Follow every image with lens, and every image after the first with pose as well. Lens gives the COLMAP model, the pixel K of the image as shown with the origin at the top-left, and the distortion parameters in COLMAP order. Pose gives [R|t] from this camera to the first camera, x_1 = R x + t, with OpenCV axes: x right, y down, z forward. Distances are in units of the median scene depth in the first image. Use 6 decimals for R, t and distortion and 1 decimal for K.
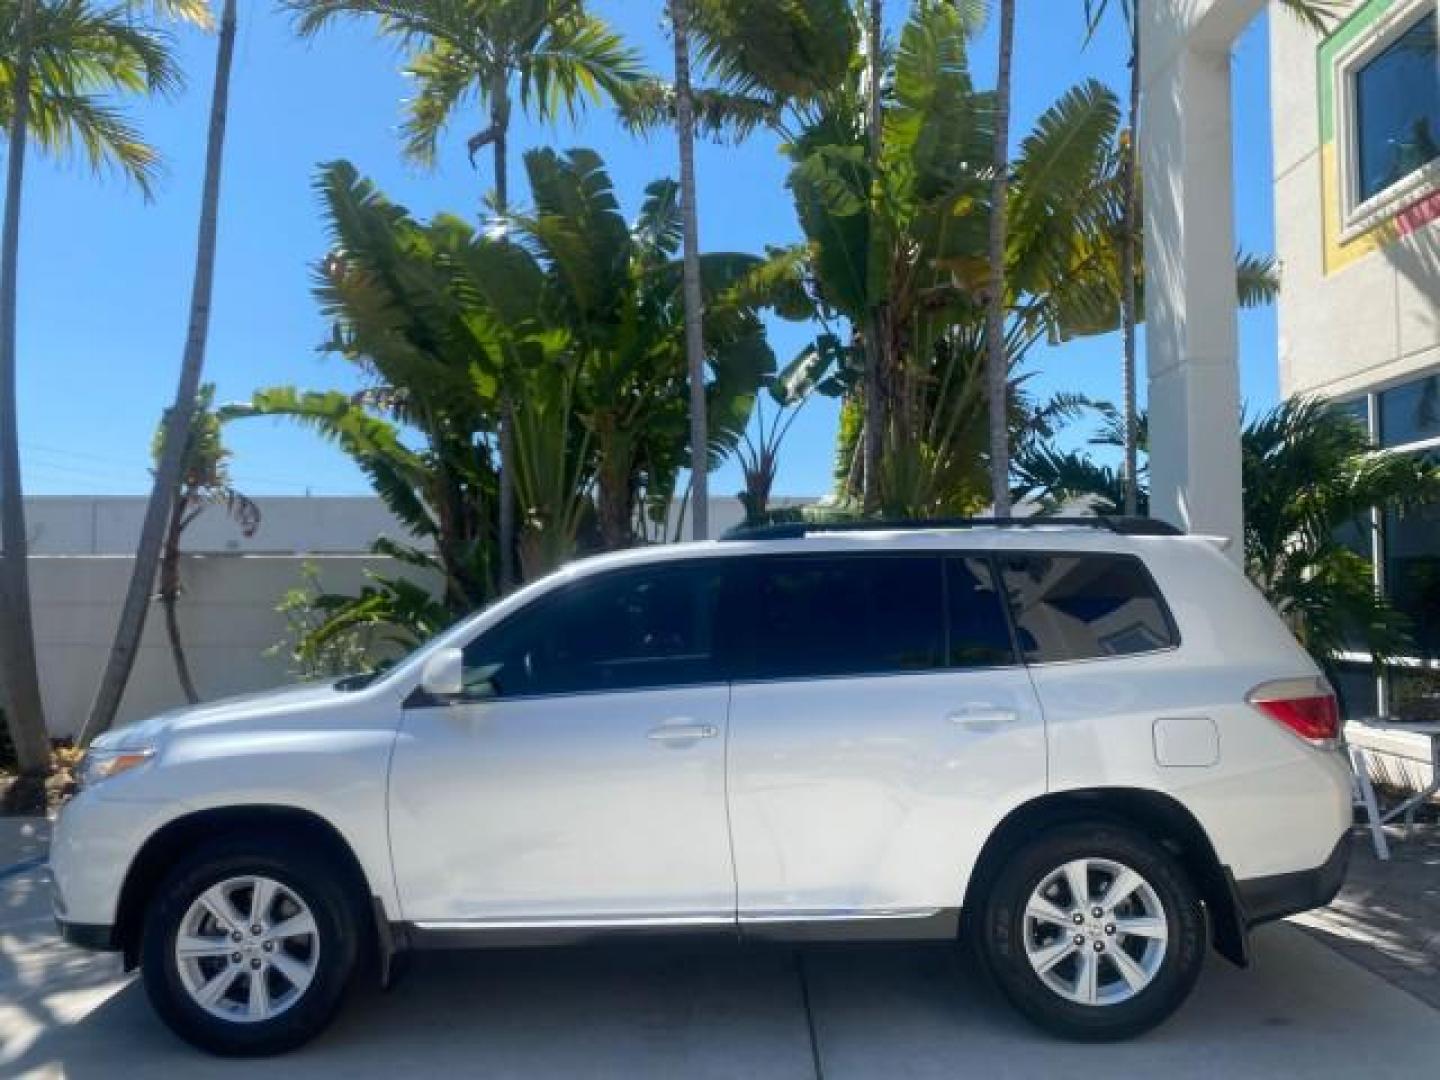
lens RADIAL K [[1126.8, 0, 722.5], [0, 1126.8, 536.1], [0, 0, 1]] dist [0.037200, -0.035897]
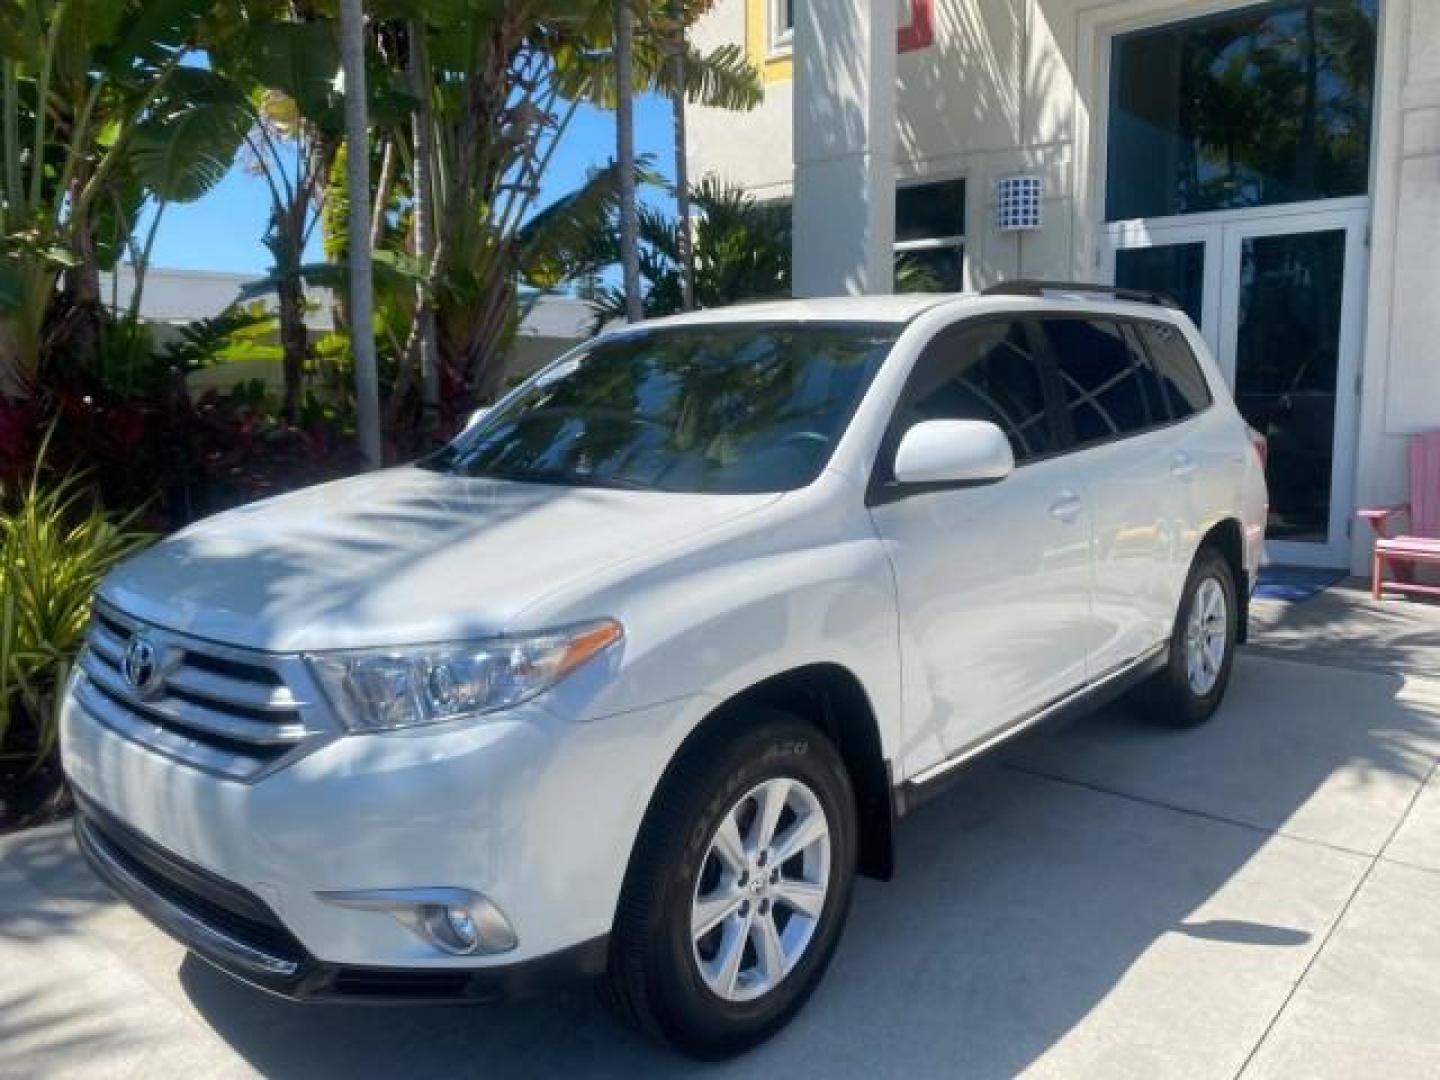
lens RADIAL K [[1126.8, 0, 730.9], [0, 1126.8, 531.8], [0, 0, 1]] dist [0.037200, -0.035897]
pose [[0.643210, -0.099093, 0.759250, -0.419664], [-0.033499, 0.986999, 0.157197, 0.029328], [-0.764956, -0.126545, 0.631528, 0.296337]]
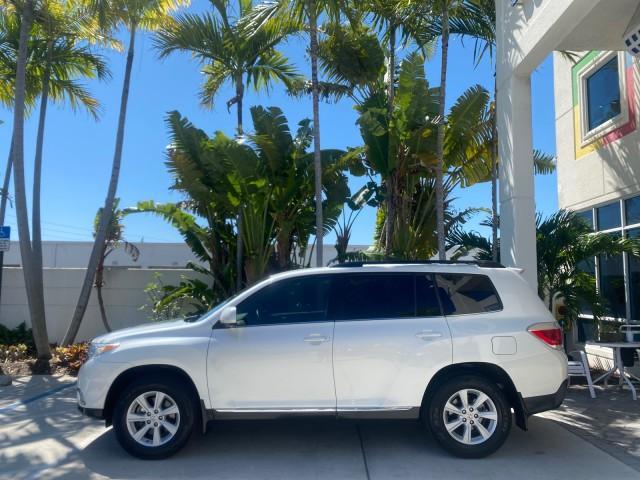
lens RADIAL K [[500.8, 0, 320.0], [0, 500.8, 235.8], [0, 0, 1]] dist [0.037200, -0.035897]
pose [[0.999880, 0.012248, -0.009474, -0.008941], [-0.012701, 0.998704, -0.049281, -0.006211], [0.008858, 0.049396, 0.998740, -0.095142]]
